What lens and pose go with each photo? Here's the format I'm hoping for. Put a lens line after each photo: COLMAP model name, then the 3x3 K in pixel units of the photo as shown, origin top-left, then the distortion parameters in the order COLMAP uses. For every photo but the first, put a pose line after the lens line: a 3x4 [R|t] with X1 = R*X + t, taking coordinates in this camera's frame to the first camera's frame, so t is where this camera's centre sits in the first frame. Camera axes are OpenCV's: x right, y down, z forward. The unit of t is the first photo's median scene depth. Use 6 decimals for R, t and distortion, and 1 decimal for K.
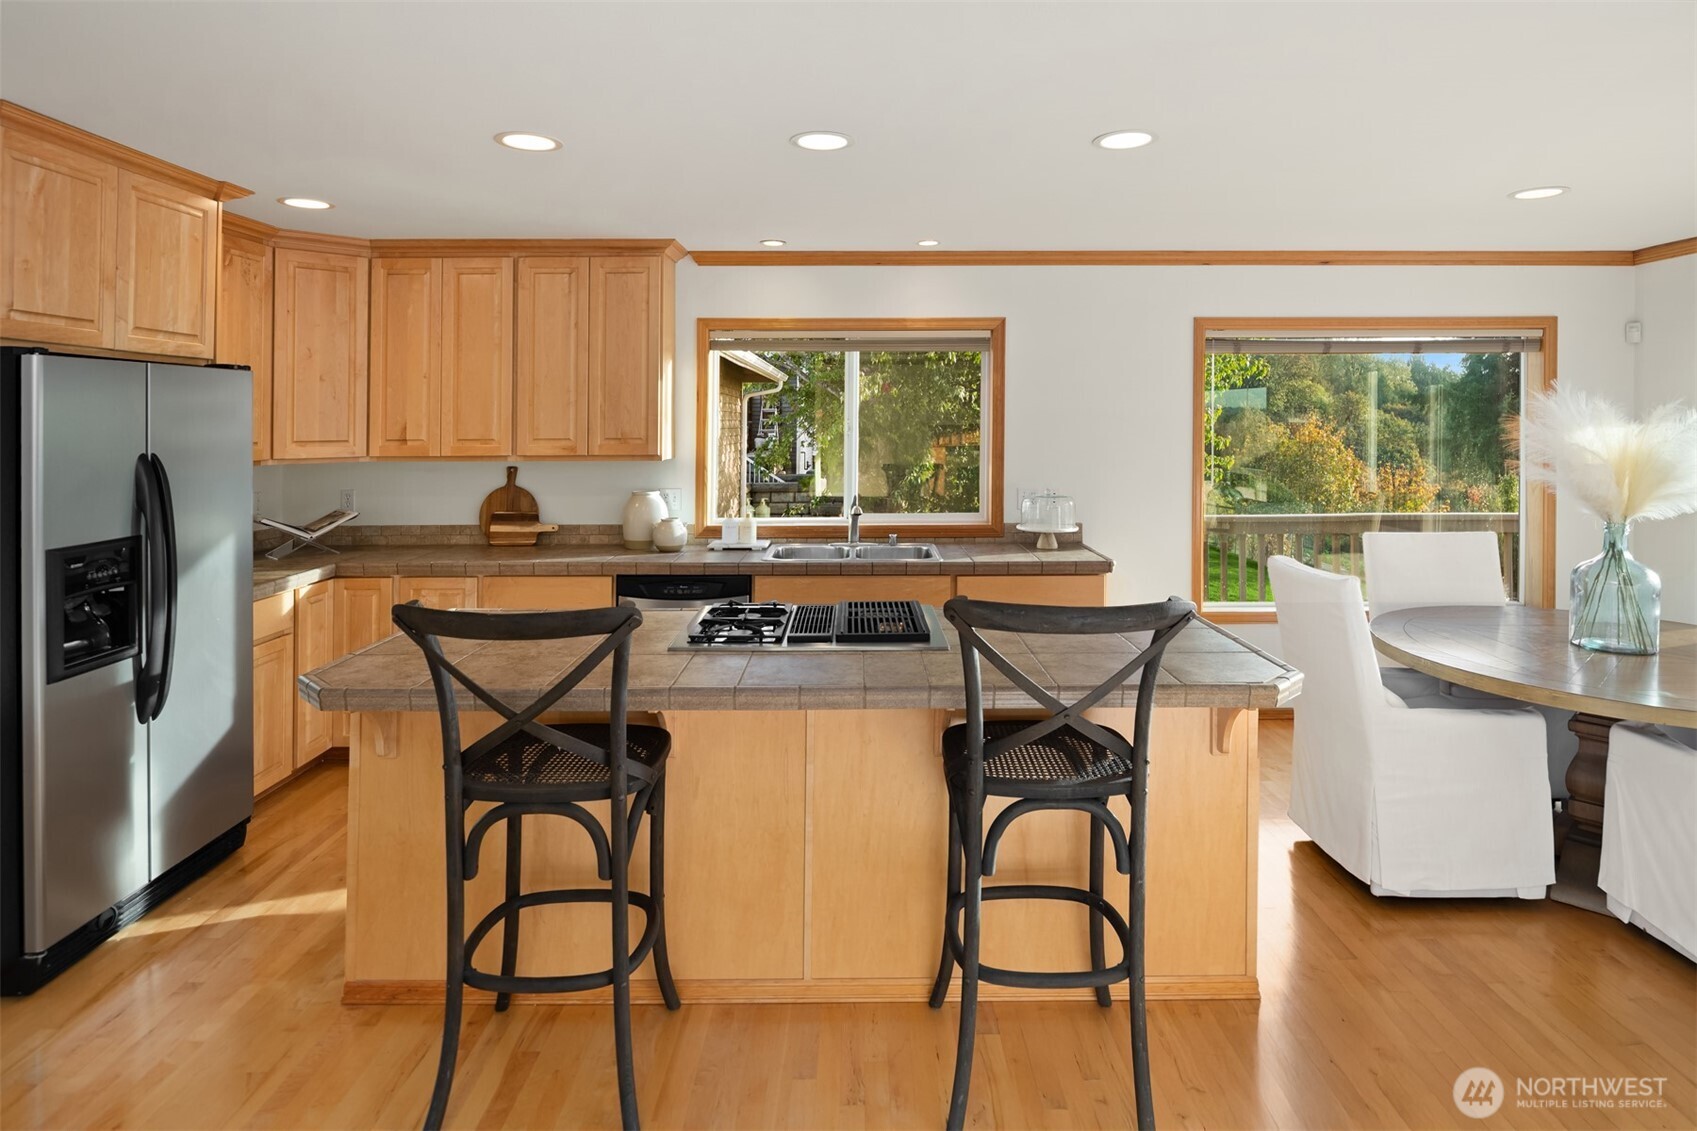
lens RADIAL K [[928.0, 0, 880.4], [0, 928.0, 517.7], [0, 0, 1]] dist [0.005738, -0.006980]
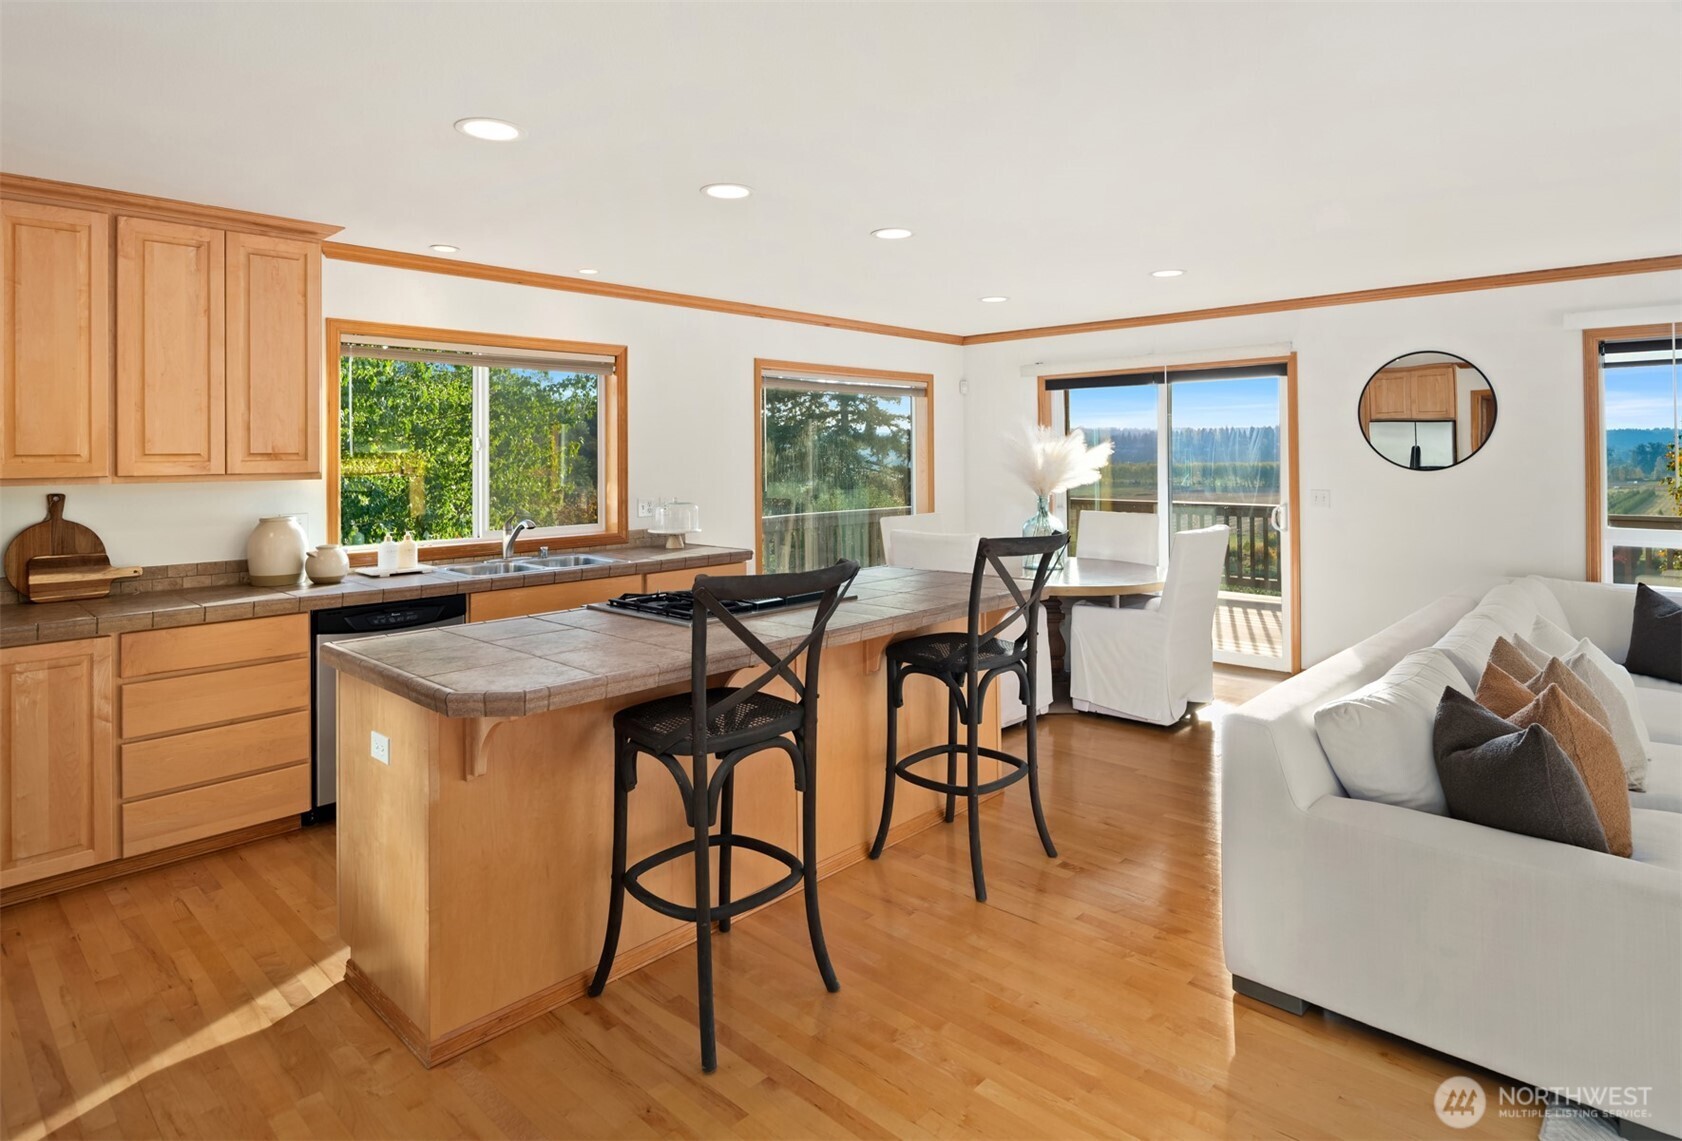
lens RADIAL K [[912.9, 0, 843.2], [0, 912.9, 567.9], [0, 0, 1]] dist [-0.002716, 0.000715]
pose [[0.692773, -0.090767, 0.715420, -0.496705], [0.078724, 0.995637, 0.050087, 0.016607], [-0.716846, 0.021622, 0.696897, 0.049554]]
